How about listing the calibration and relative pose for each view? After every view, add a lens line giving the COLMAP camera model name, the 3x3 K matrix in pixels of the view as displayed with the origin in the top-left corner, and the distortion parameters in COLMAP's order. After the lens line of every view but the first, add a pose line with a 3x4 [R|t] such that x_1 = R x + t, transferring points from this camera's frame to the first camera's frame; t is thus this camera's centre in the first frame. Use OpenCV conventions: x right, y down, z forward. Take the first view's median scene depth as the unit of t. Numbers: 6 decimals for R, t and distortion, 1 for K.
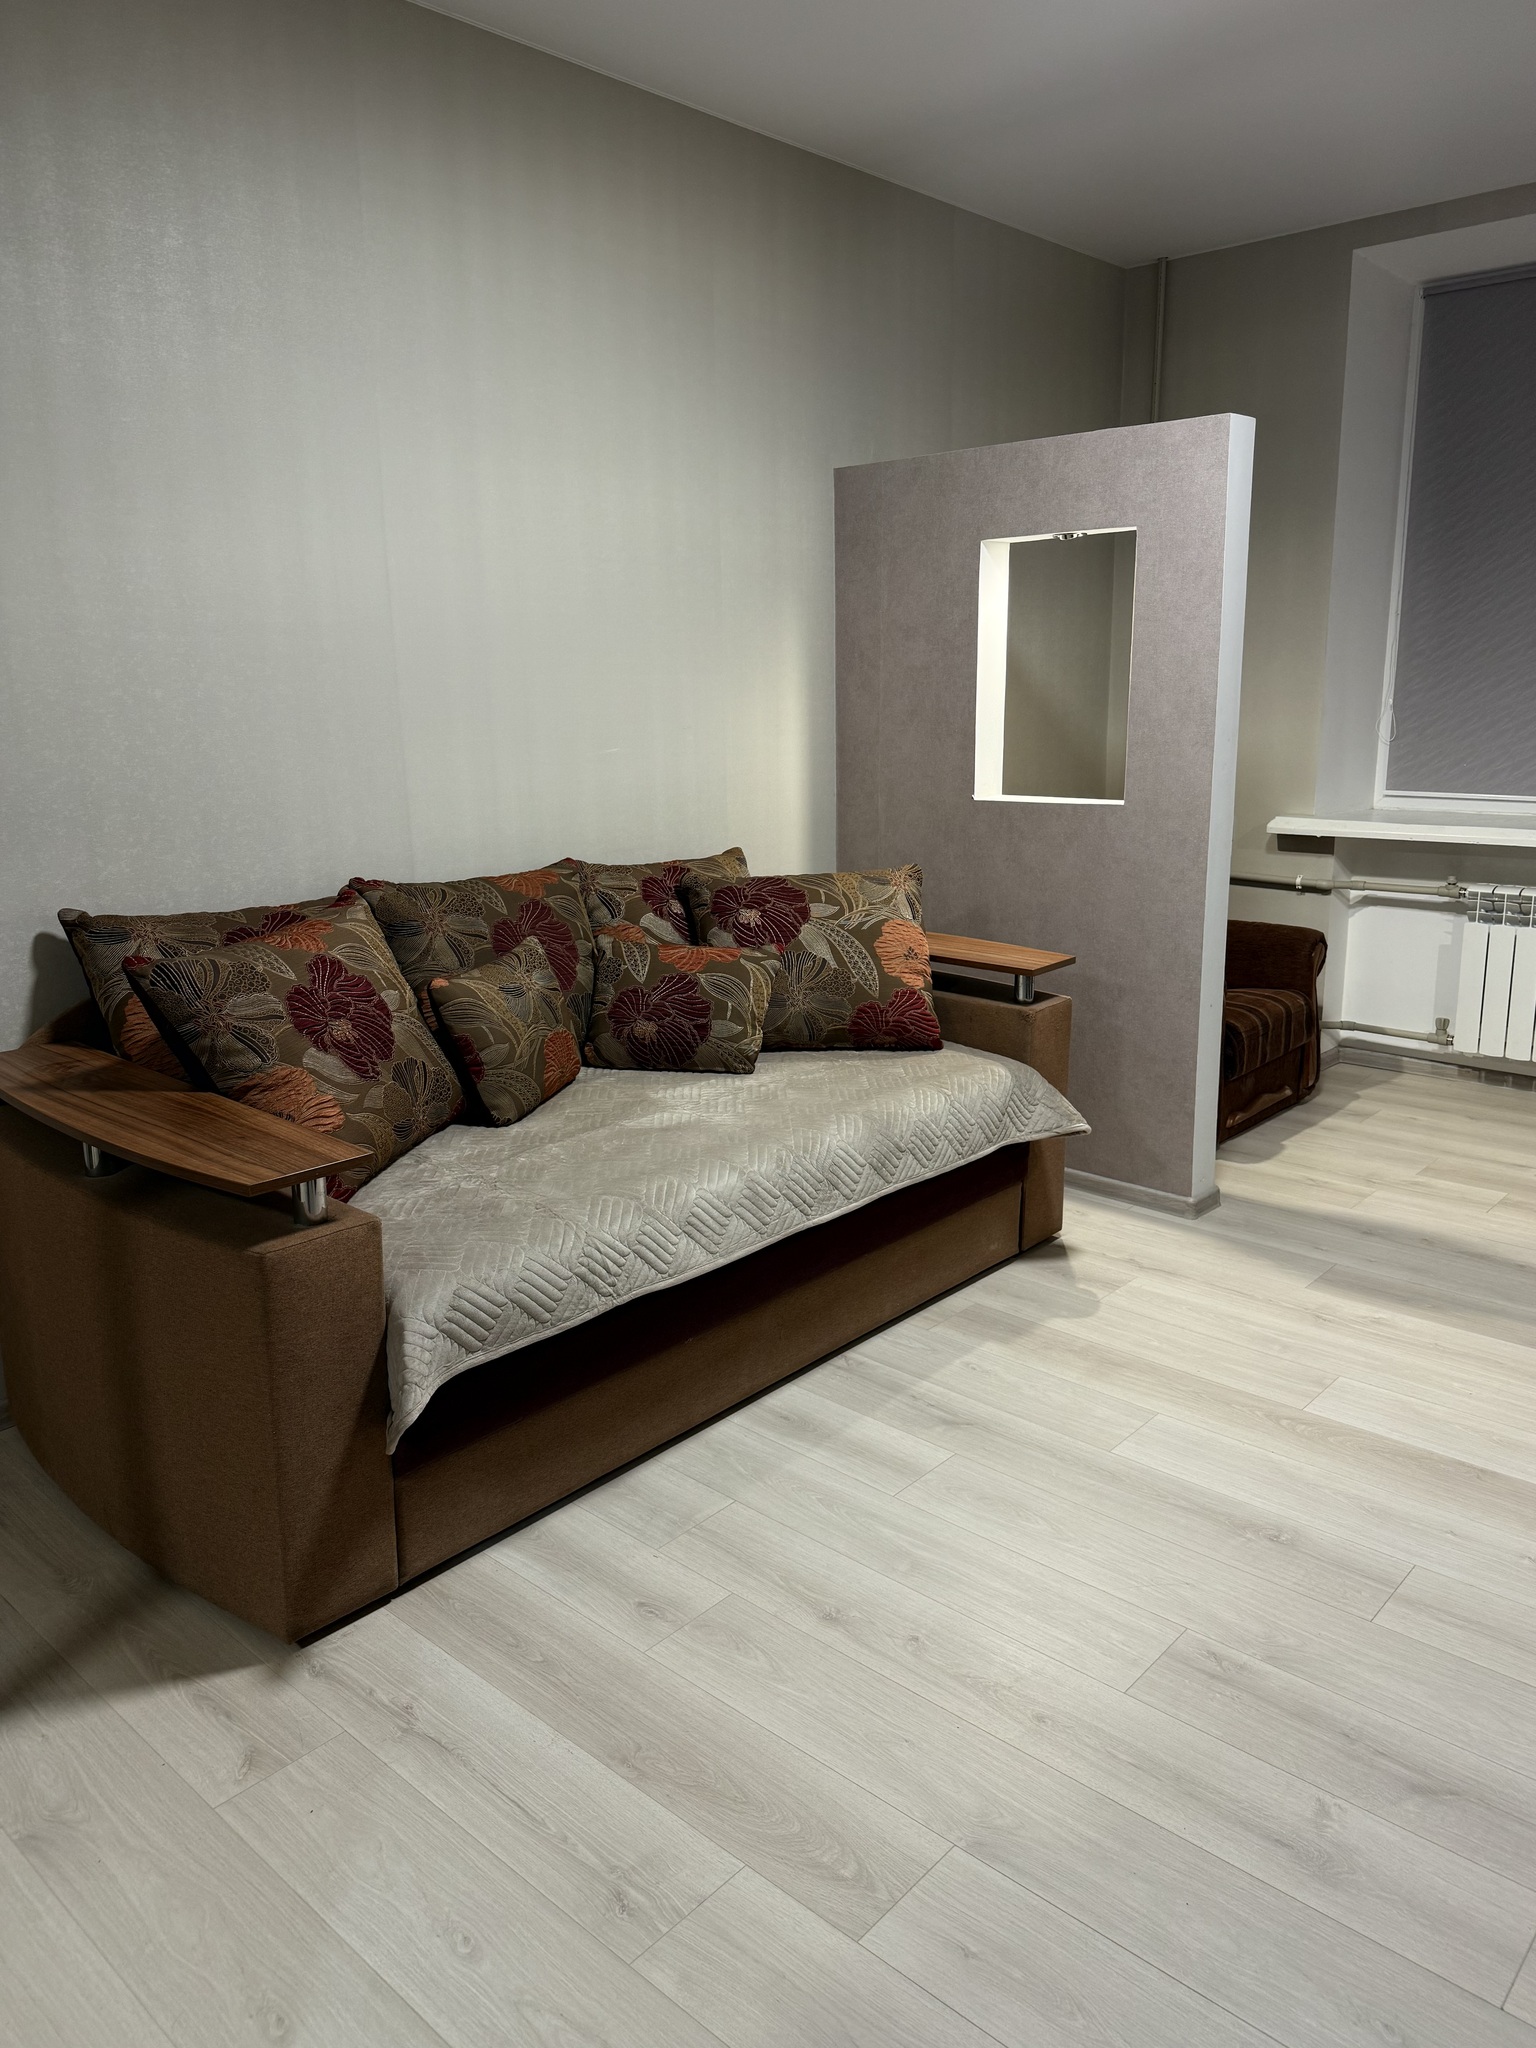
lens RADIAL K [[1459.3, 0, 747.7], [0, 1459.3, 1025.7], [0, 0, 1]] dist [0.074526, -0.102165]
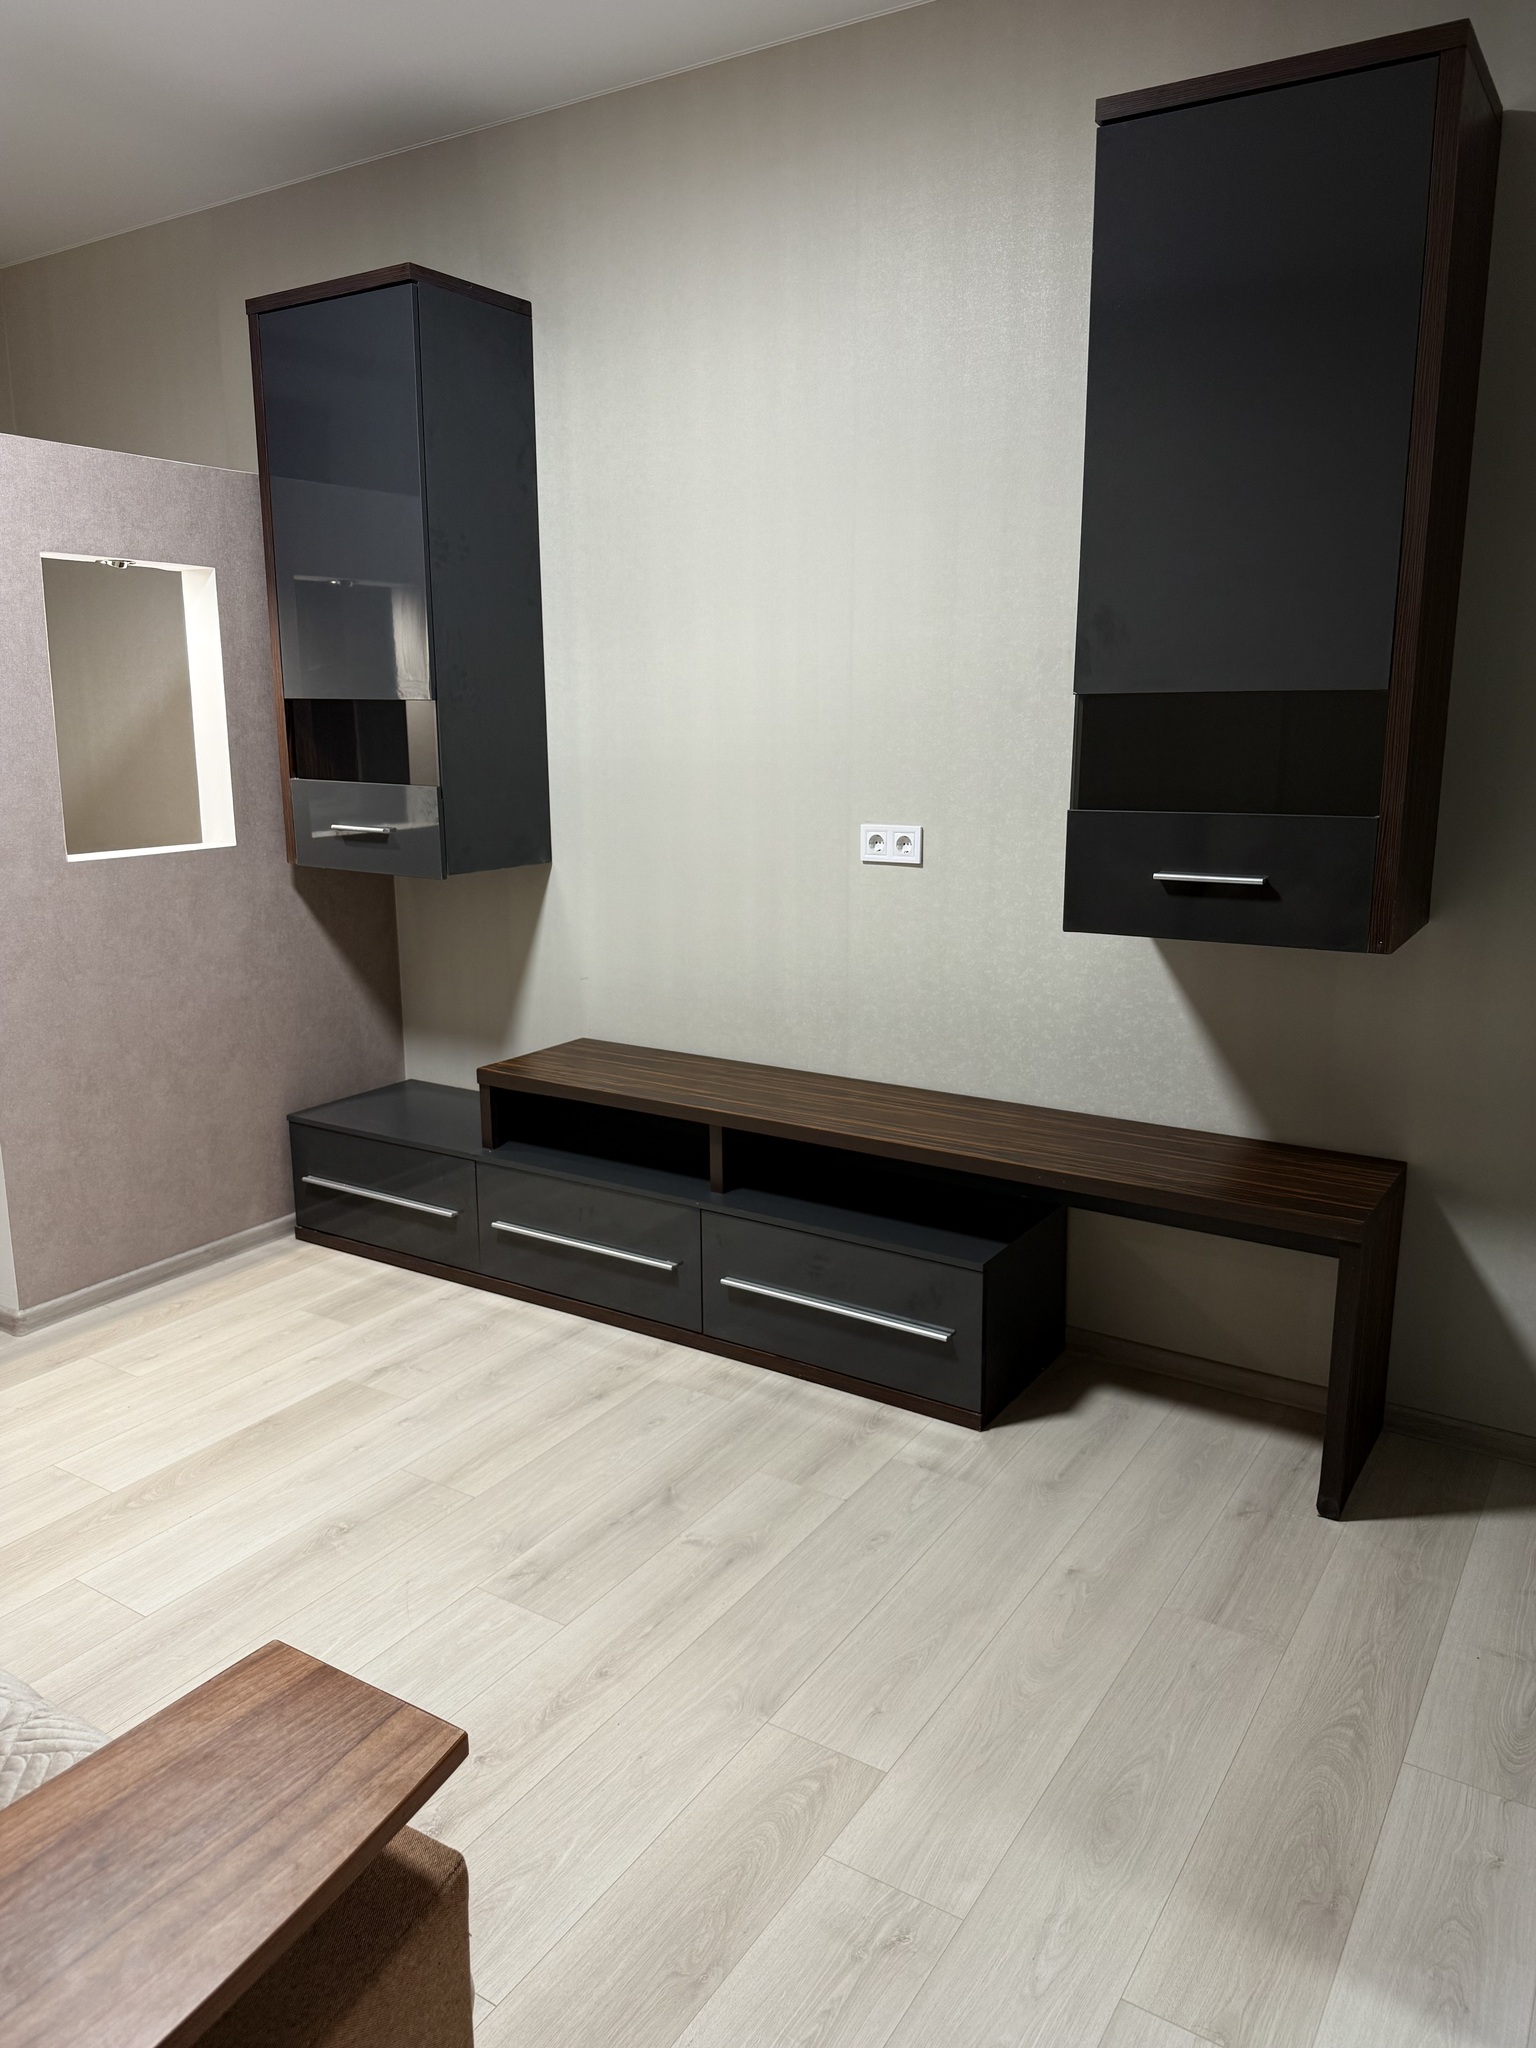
lens RADIAL K [[1459.3, 0, 772.9], [0, 1459.3, 1002.1], [0, 0, 1]] dist [0.074526, -0.102165]
pose [[-0.174646, -0.177596, 0.968482, -0.541031], [0.227685, 0.949657, 0.215202, -0.141145], [-0.957945, 0.258093, -0.125418, 0.610437]]
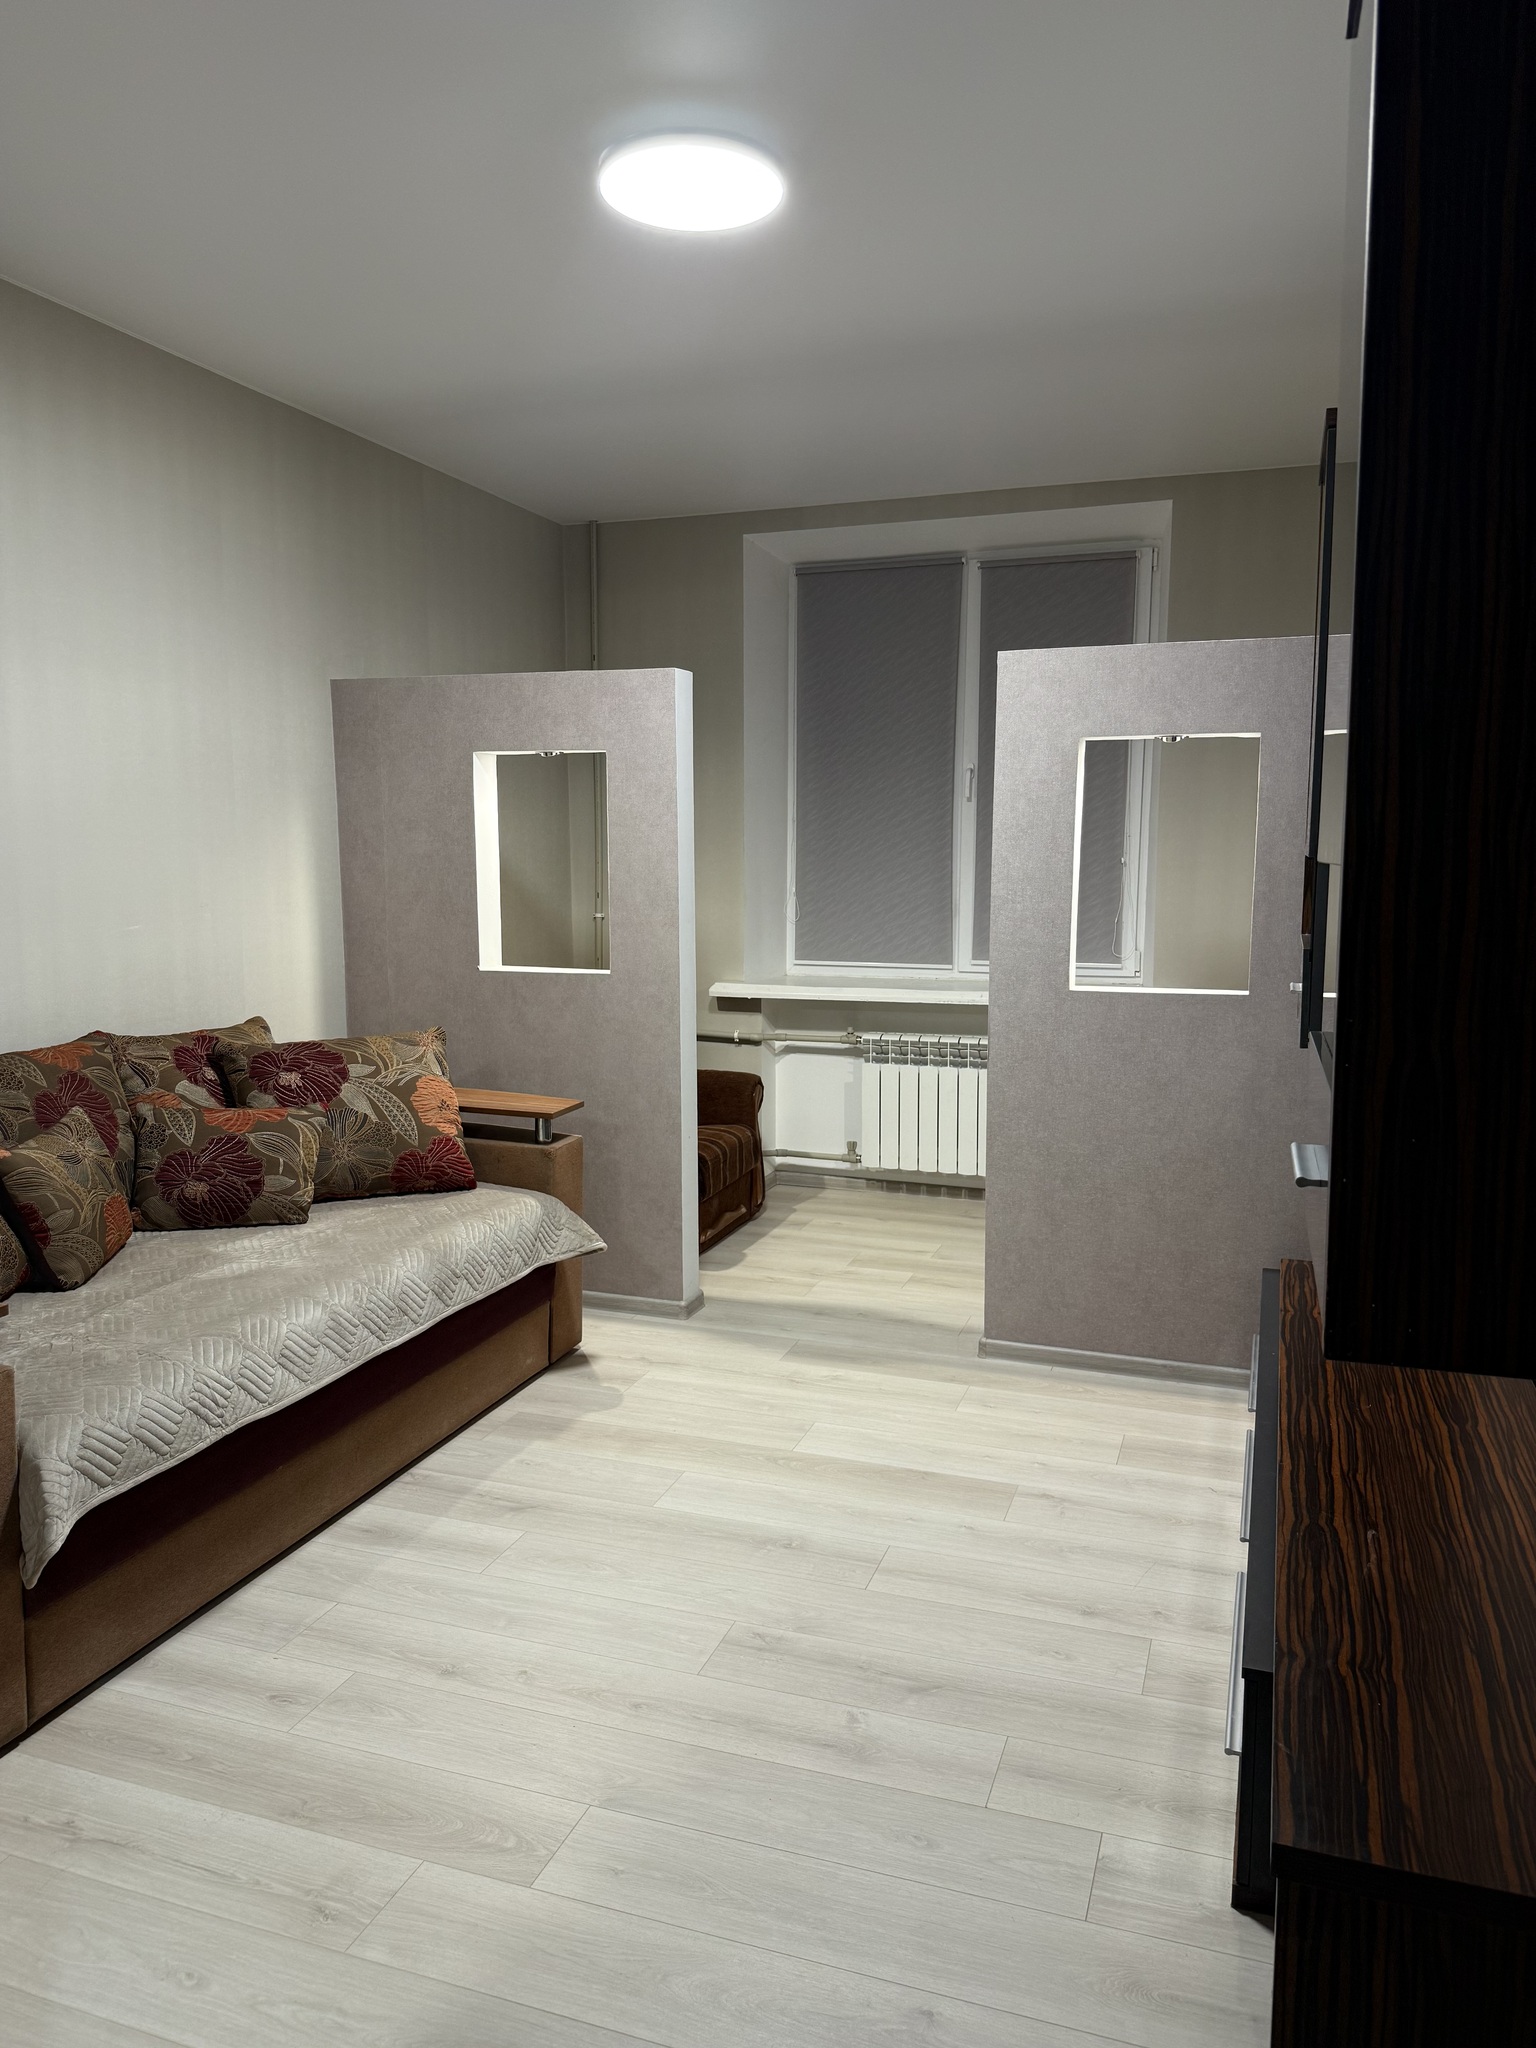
lens RADIAL K [[1459.3, 0, 770.4], [0, 1459.3, 1037.7], [0, 0, 1]] dist [0.074526, -0.102165]
pose [[0.918529, -0.031287, 0.394114, -0.117057], [0.072153, 0.993388, -0.089299, 0.020697], [-0.388714, 0.110460, 0.914713, -0.164985]]
